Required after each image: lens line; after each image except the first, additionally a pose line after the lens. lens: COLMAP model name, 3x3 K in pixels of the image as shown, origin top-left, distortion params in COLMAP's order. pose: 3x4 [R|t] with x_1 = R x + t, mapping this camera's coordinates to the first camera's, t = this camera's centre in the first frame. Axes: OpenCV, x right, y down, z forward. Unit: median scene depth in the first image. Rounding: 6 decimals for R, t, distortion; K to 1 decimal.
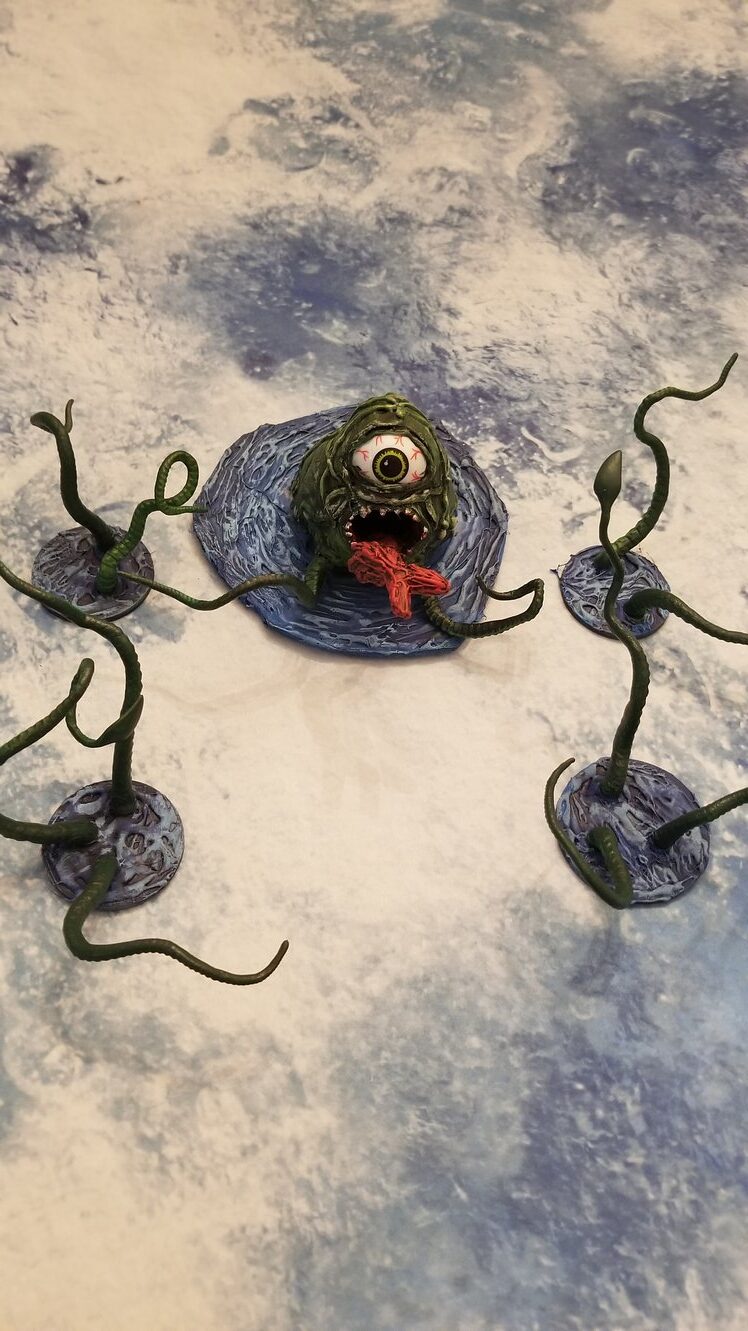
lens RADIAL K [[1059.7, 0, 383.6], [0, 1059.7, 667.4], [0, 0, 1]] dist [-0.009302, -0.035083]
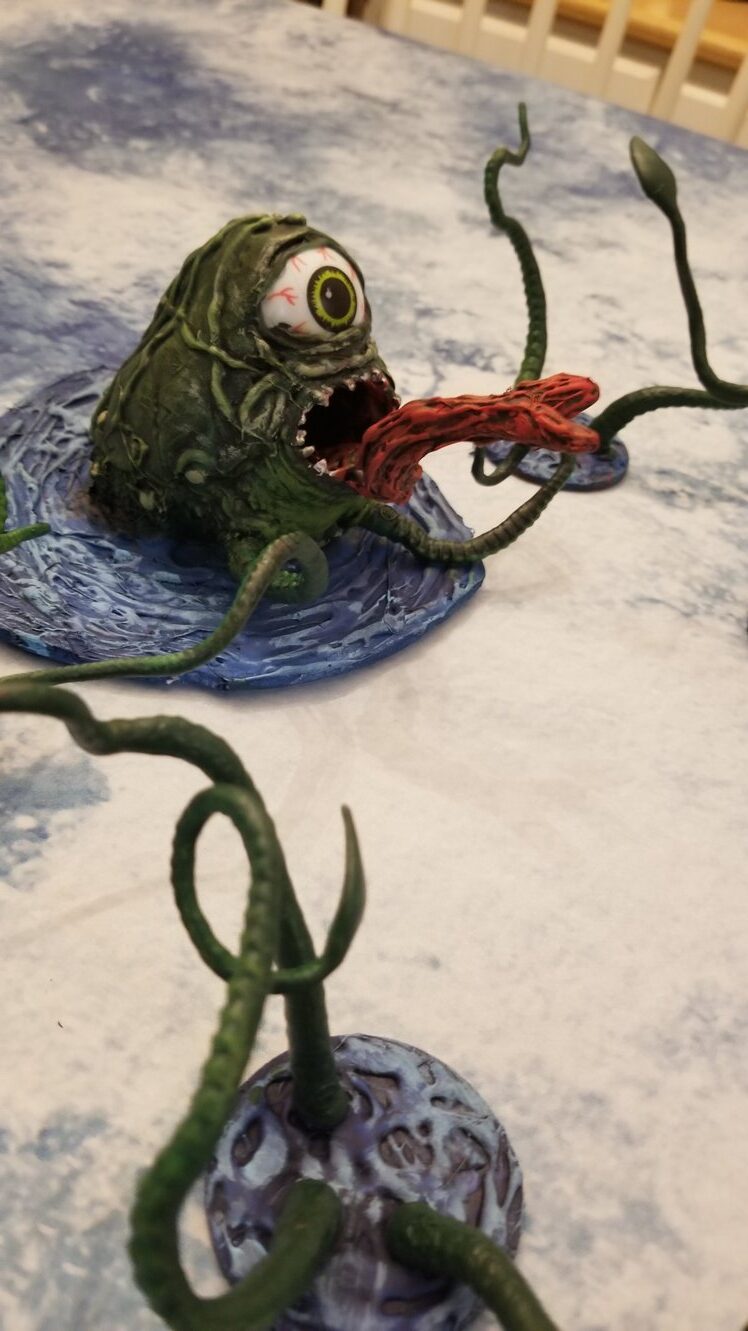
lens RADIAL K [[1059.7, 0, 367.2], [0, 1059.7, 681.8], [0, 0, 1]] dist [-0.009302, -0.035083]
pose [[0.734518, -0.469925, 0.489545, -0.319798], [0.530944, 0.847243, 0.016653, -0.014087], [-0.422589, 0.247689, 0.871819, 0.494212]]
